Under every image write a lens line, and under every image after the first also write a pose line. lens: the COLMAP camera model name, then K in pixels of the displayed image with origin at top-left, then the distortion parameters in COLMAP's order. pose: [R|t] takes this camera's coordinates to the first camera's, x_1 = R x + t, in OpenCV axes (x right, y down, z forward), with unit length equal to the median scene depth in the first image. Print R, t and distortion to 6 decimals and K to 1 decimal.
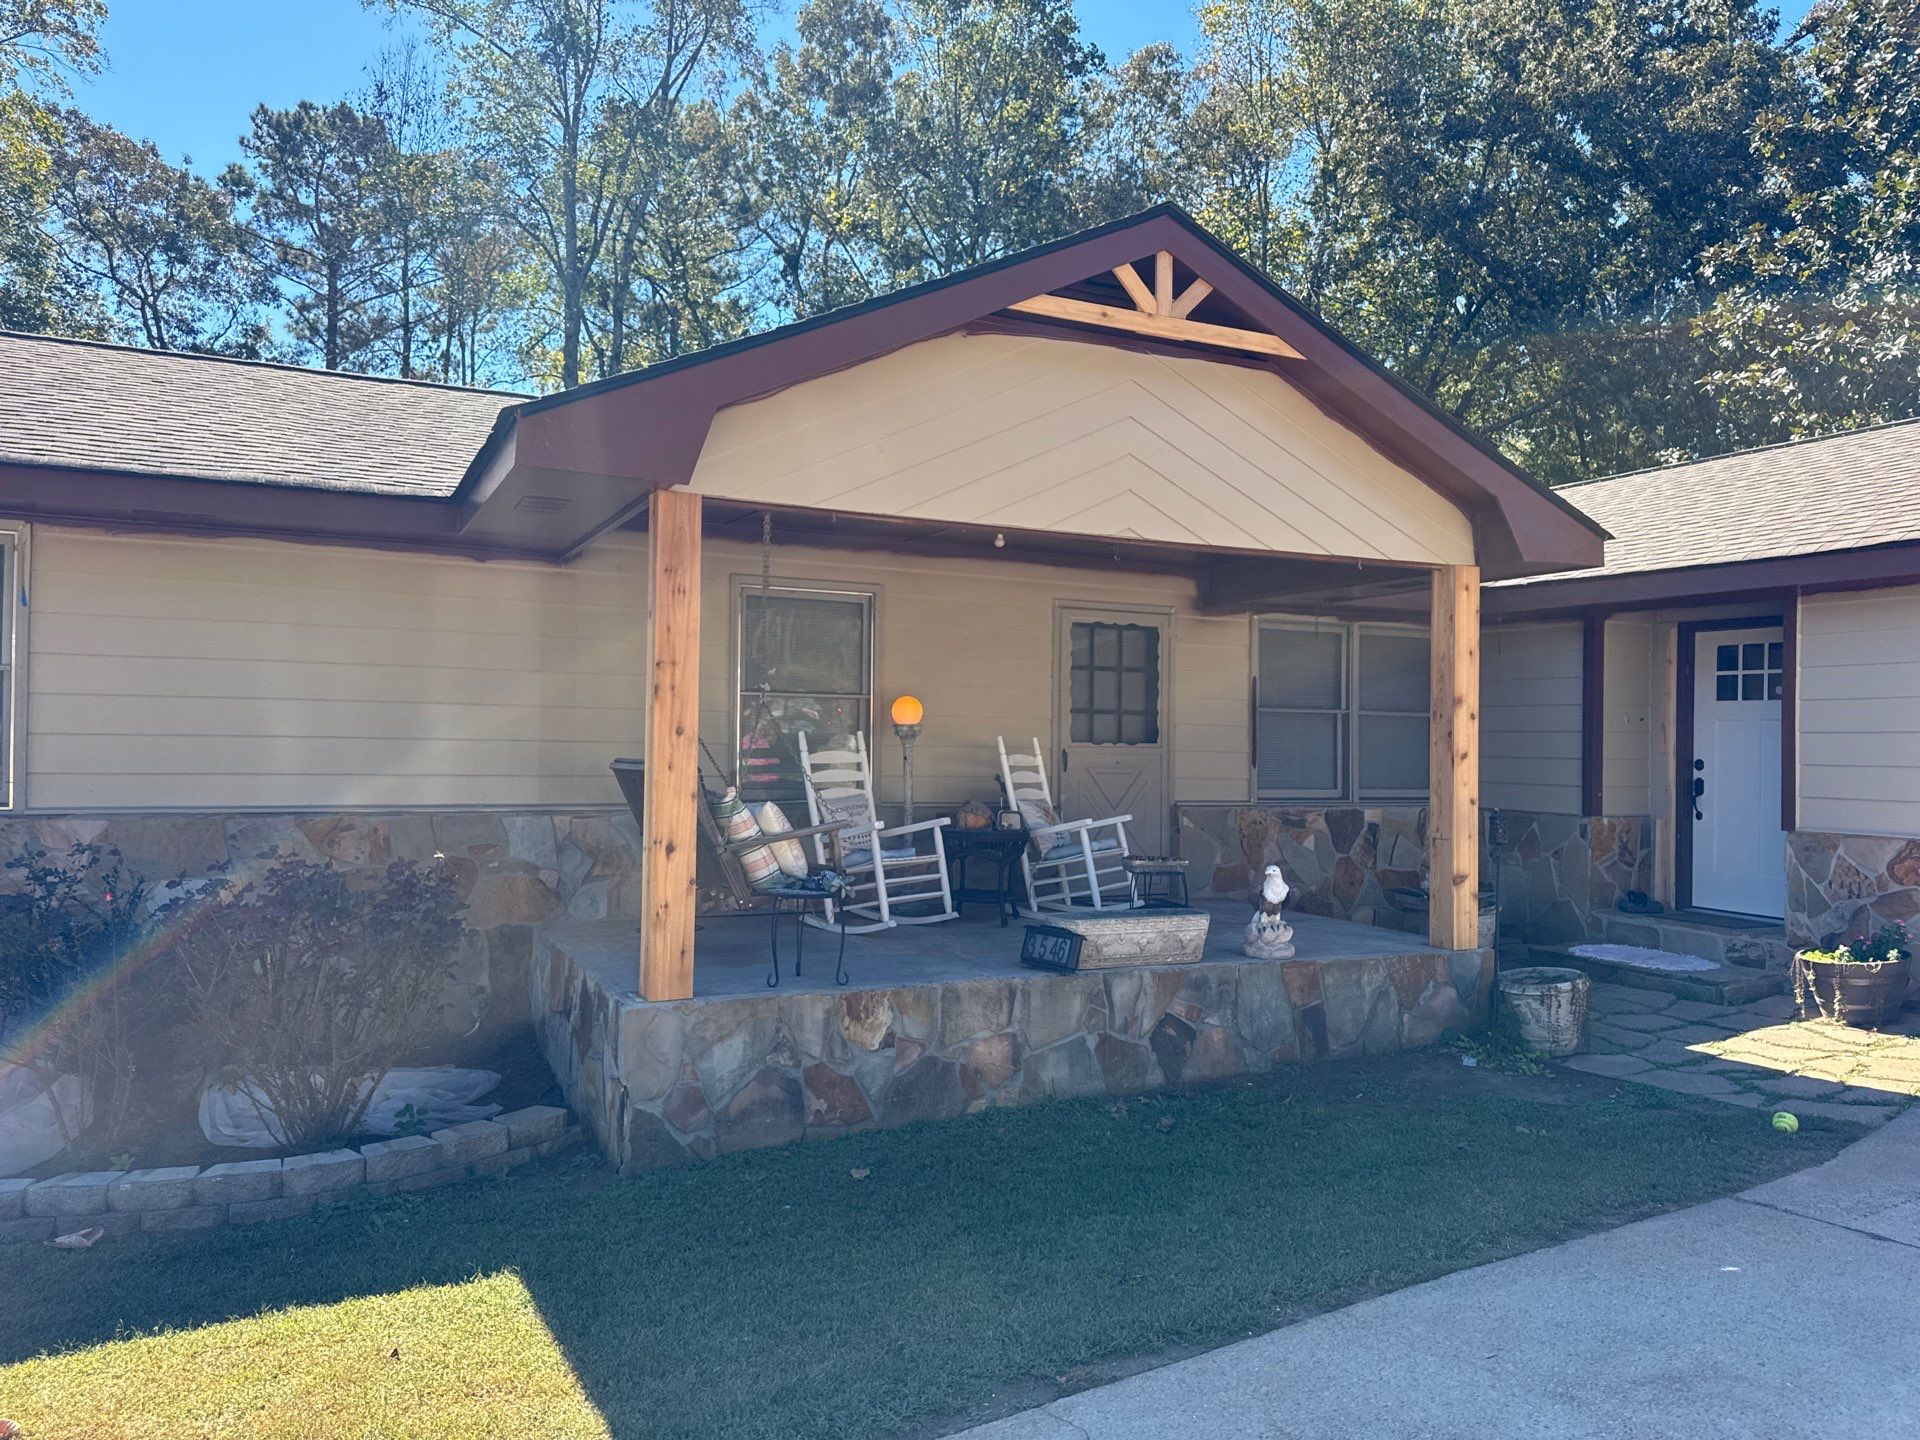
lens RADIAL K [[1343.4, 0, 968.9], [0, 1343.4, 717.3], [0, 0, 1]] dist [0.114901, -0.182453]
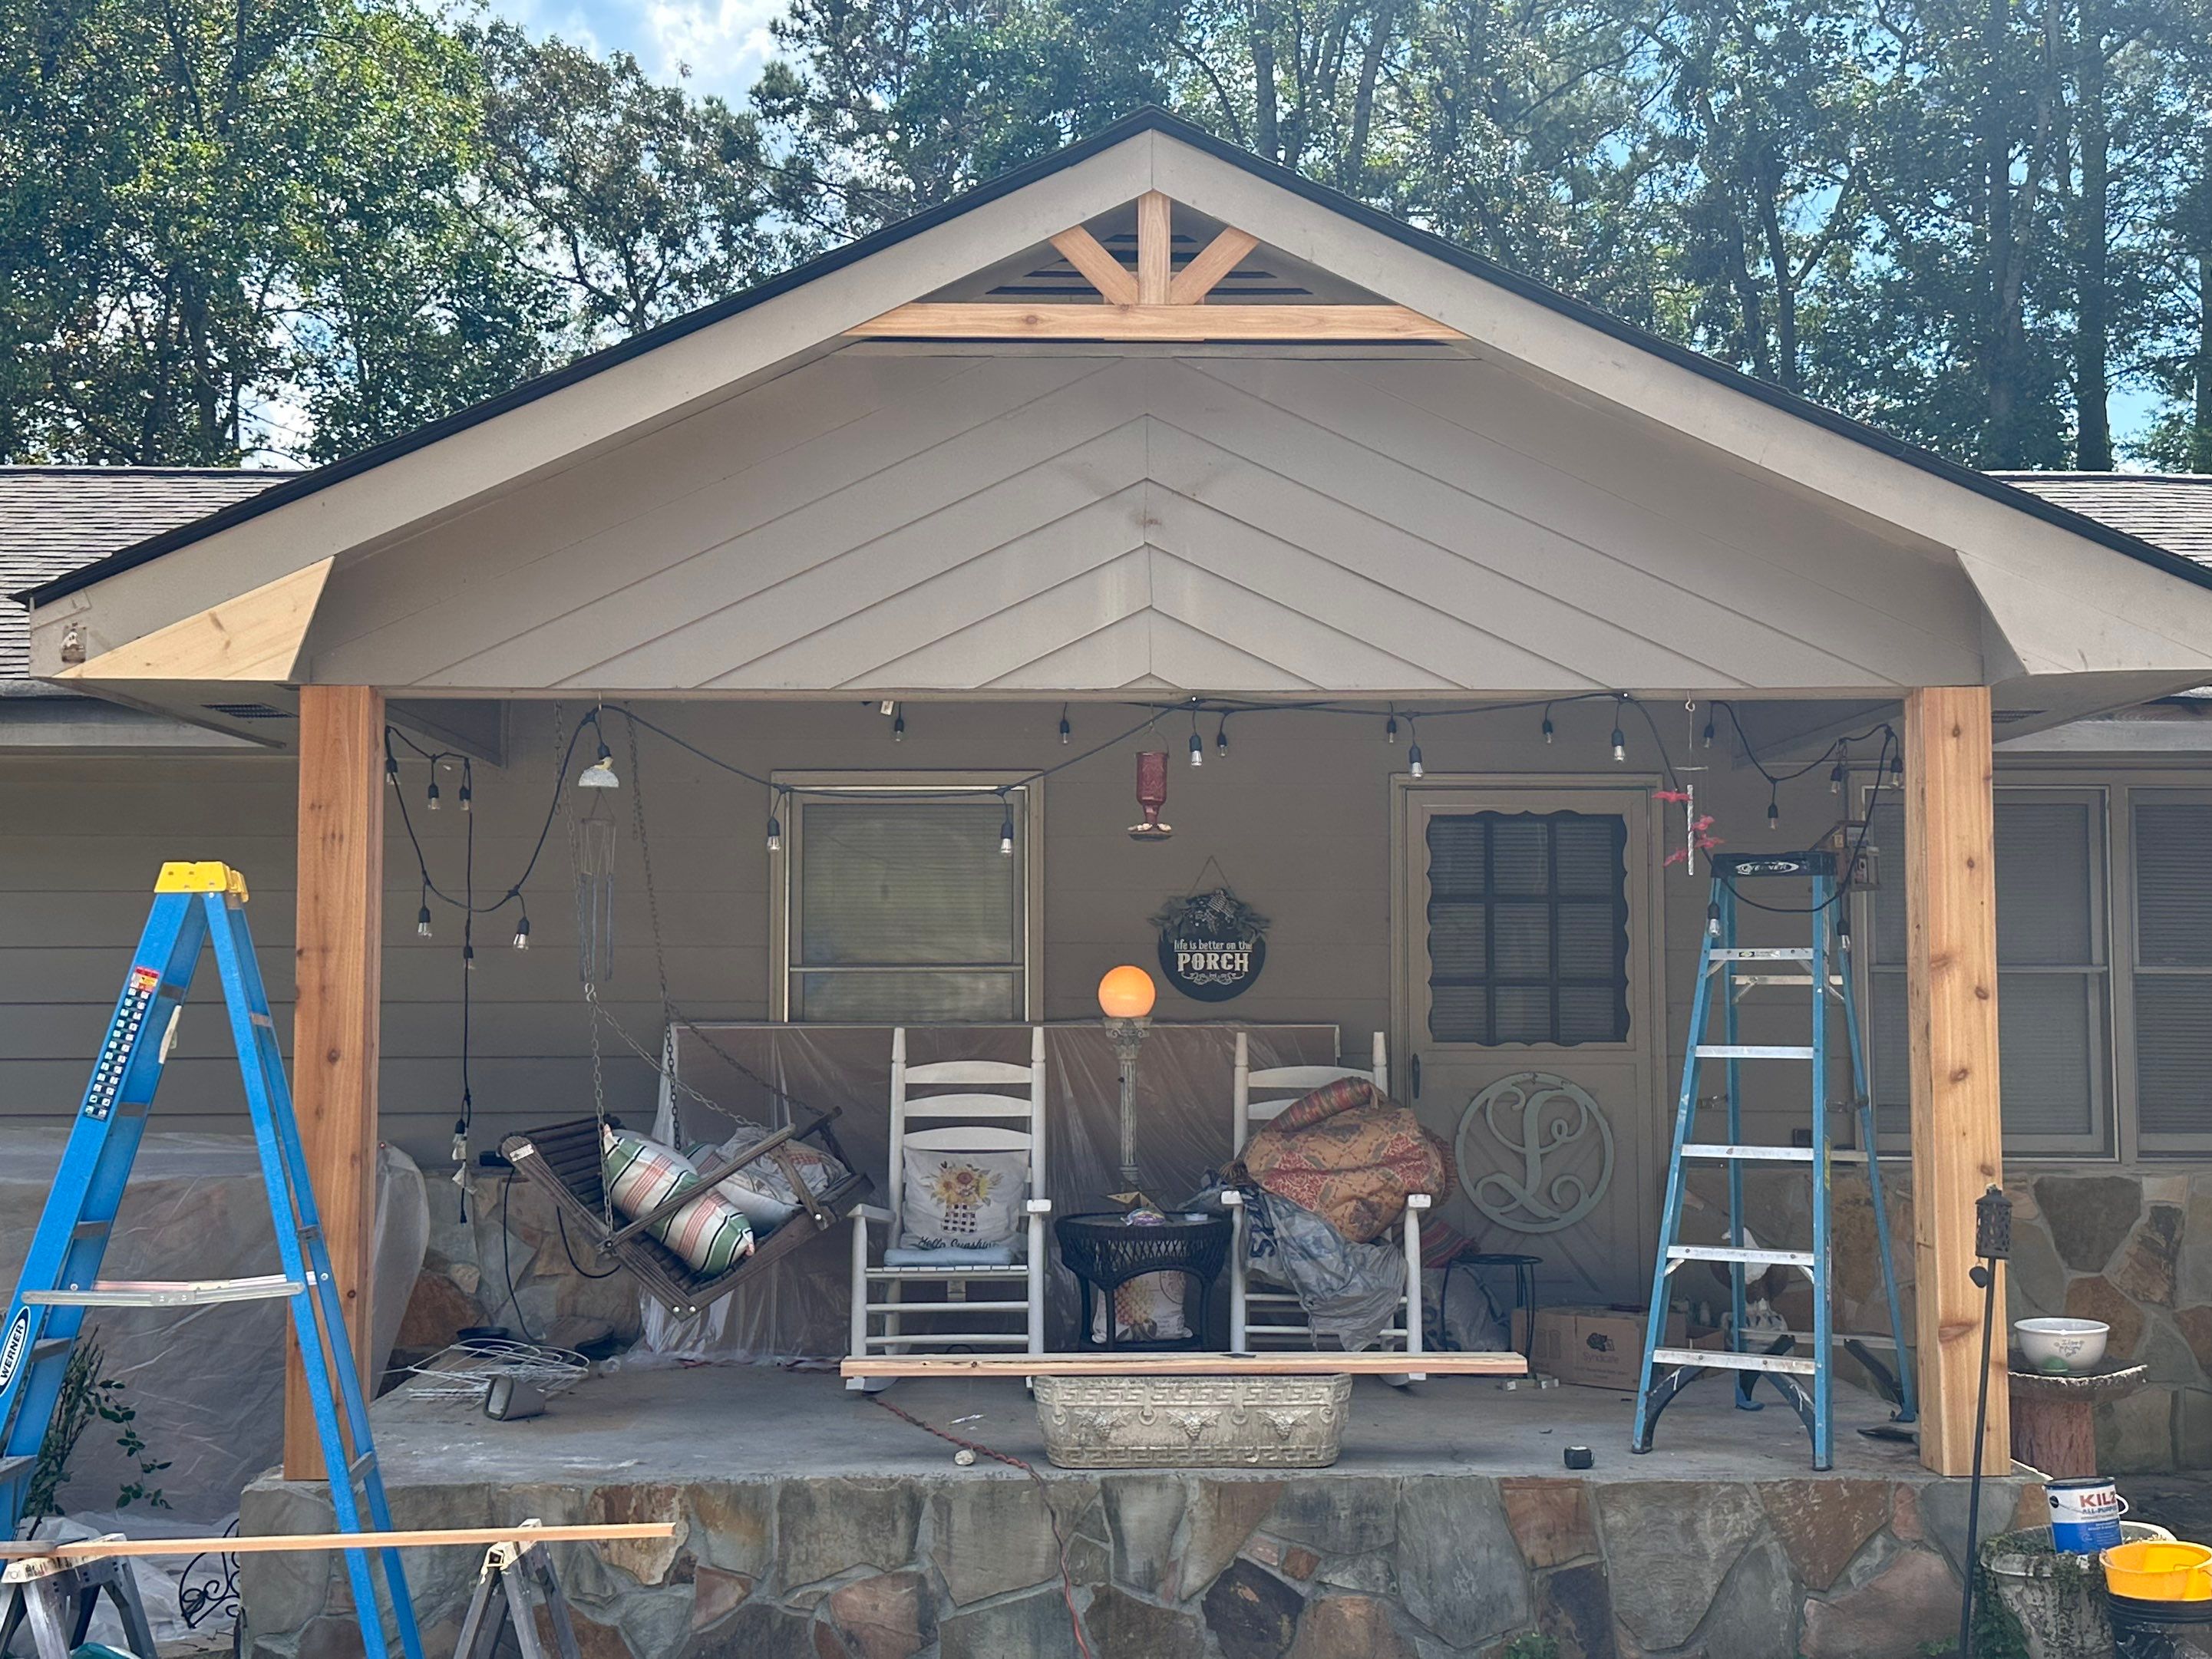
lens RADIAL K [[2648.9, 0, 1106.0], [0, 2648.9, 829.5], [0, 0, 1]] dist [0.190894, -0.407799]
pose [[0.909645, -0.043264, -0.413128, 0.504738], [0.023433, 0.998322, -0.052952, -0.016300], [0.414725, 0.038487, 0.909132, -0.010007]]
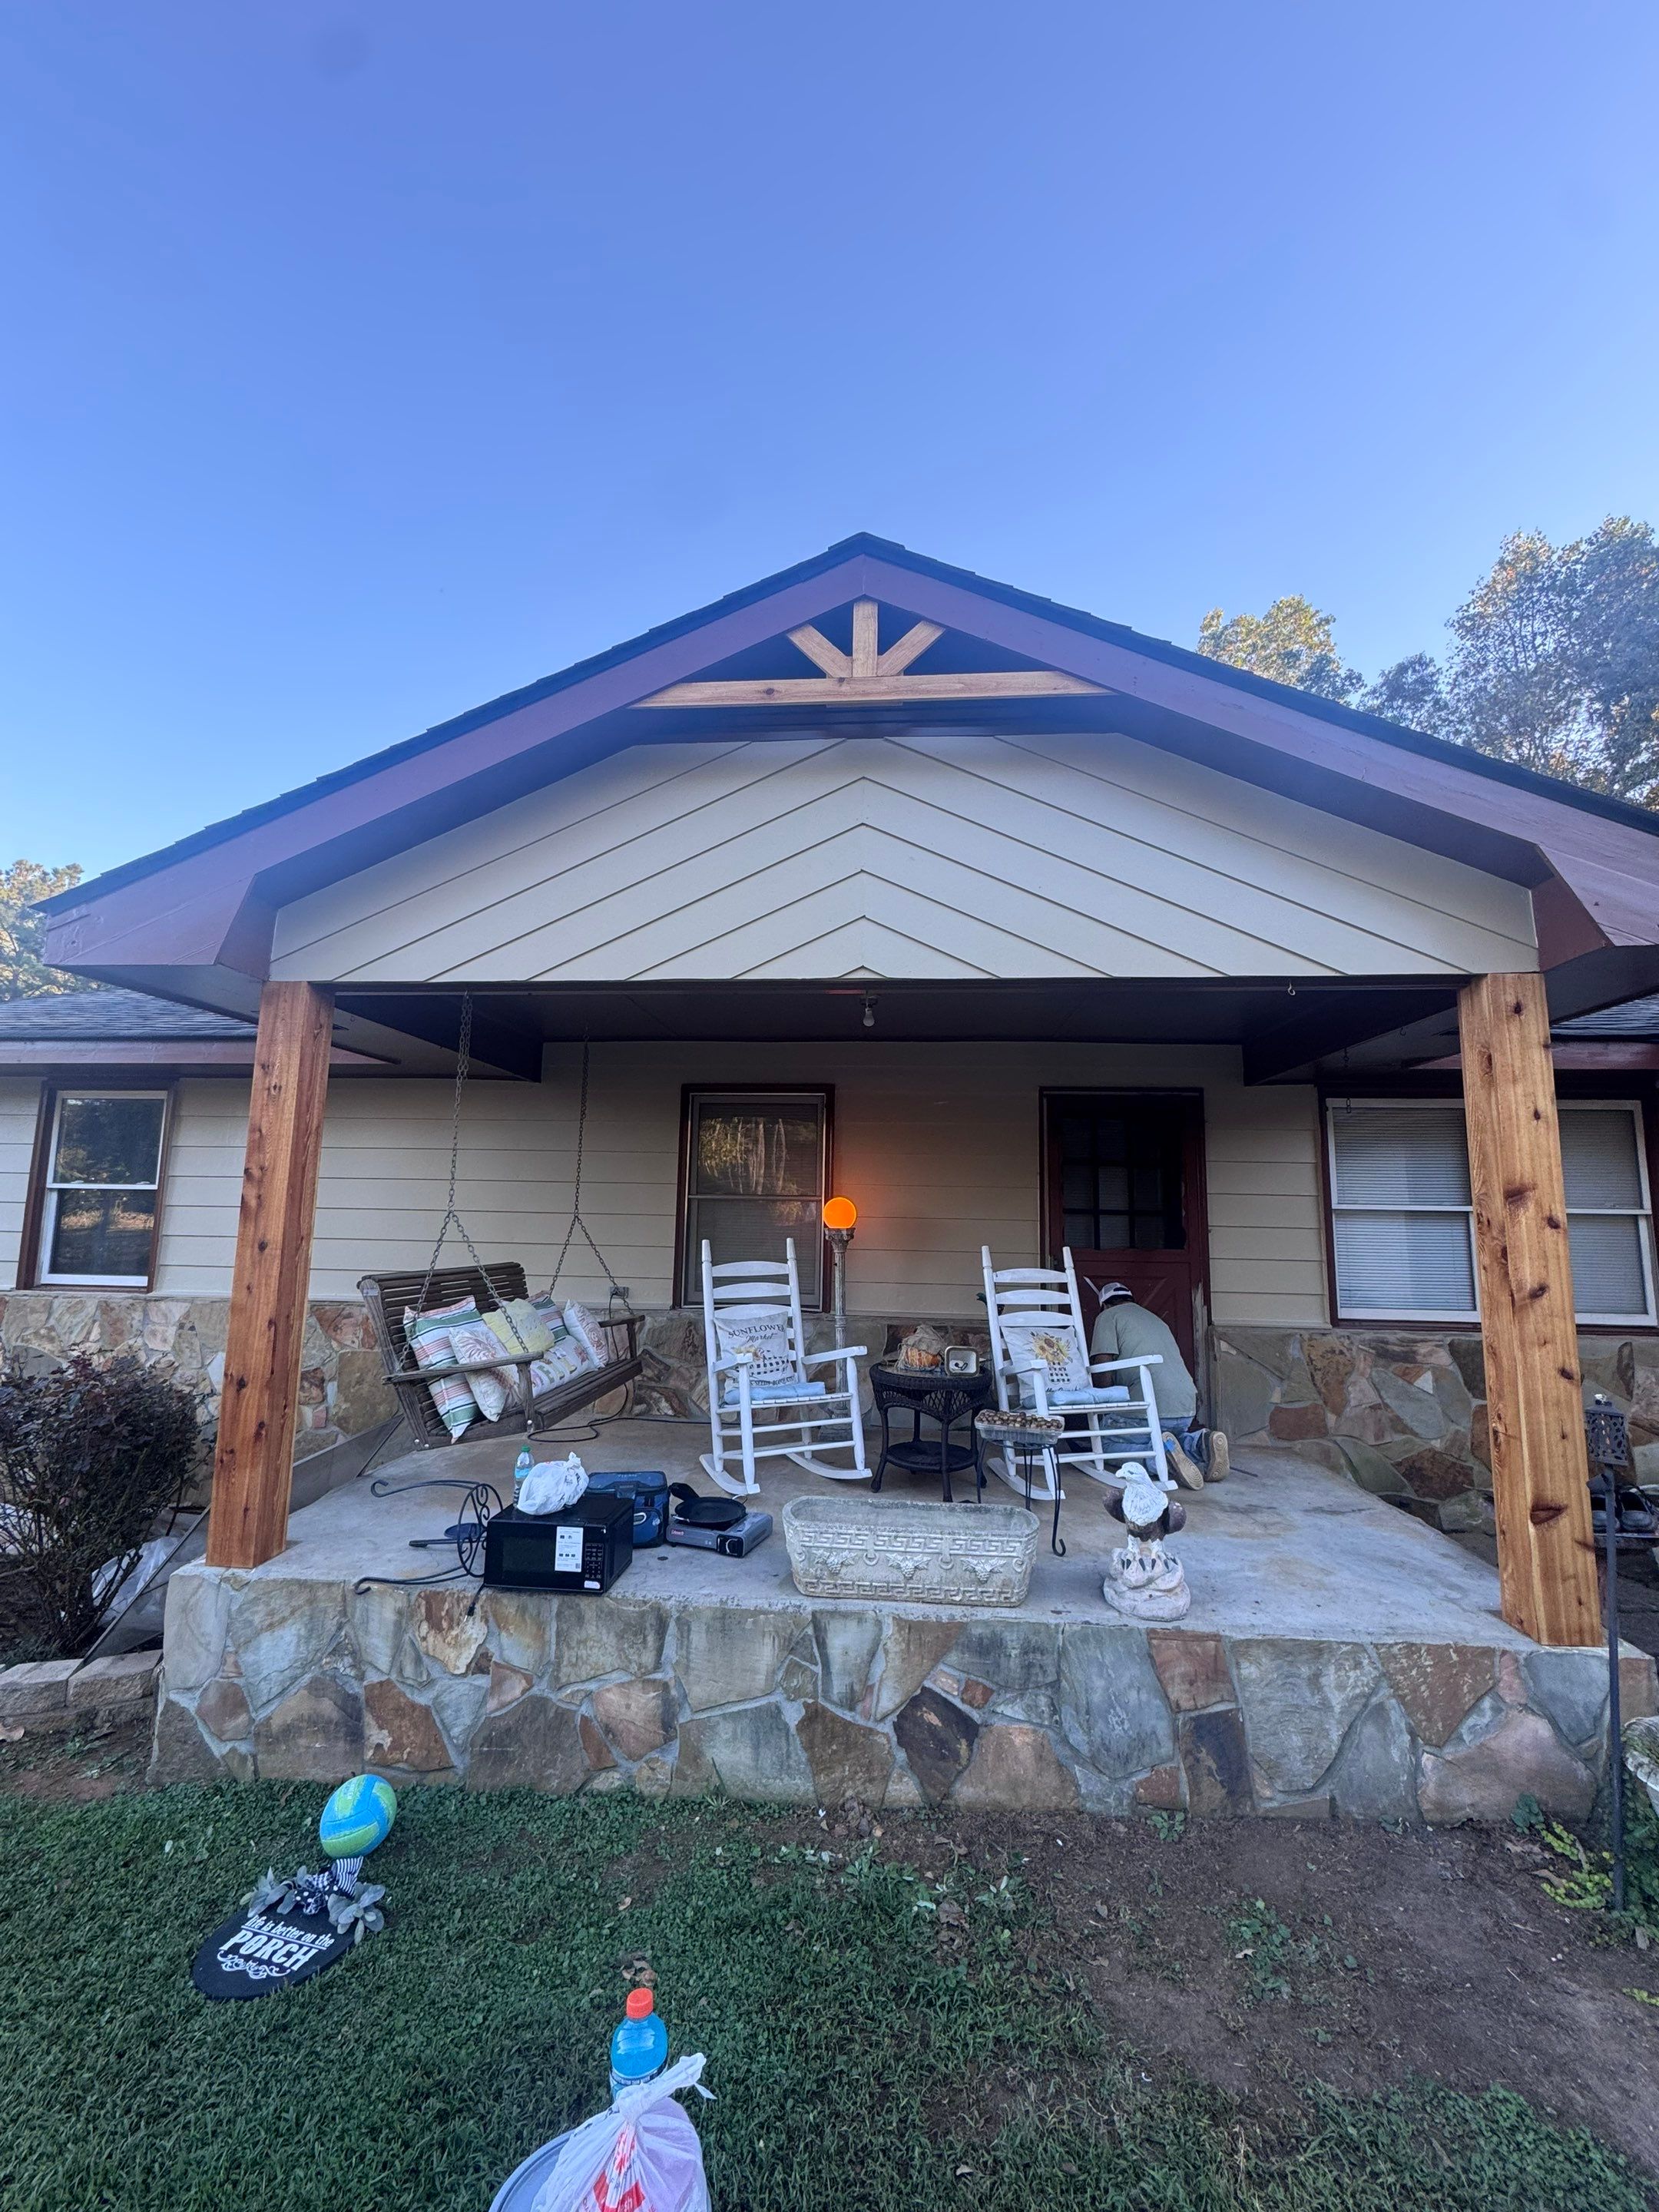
lens RADIAL K [[879.5, 0, 829.5], [0, 879.5, 1106.0], [0, 0, 1]] dist [-0.003154, -0.000476]
pose [[0.859719, -0.065189, -0.506591, 0.308463], [0.006054, 0.993053, -0.117513, -0.008763], [0.510732, 0.097961, 0.854141, 0.535373]]
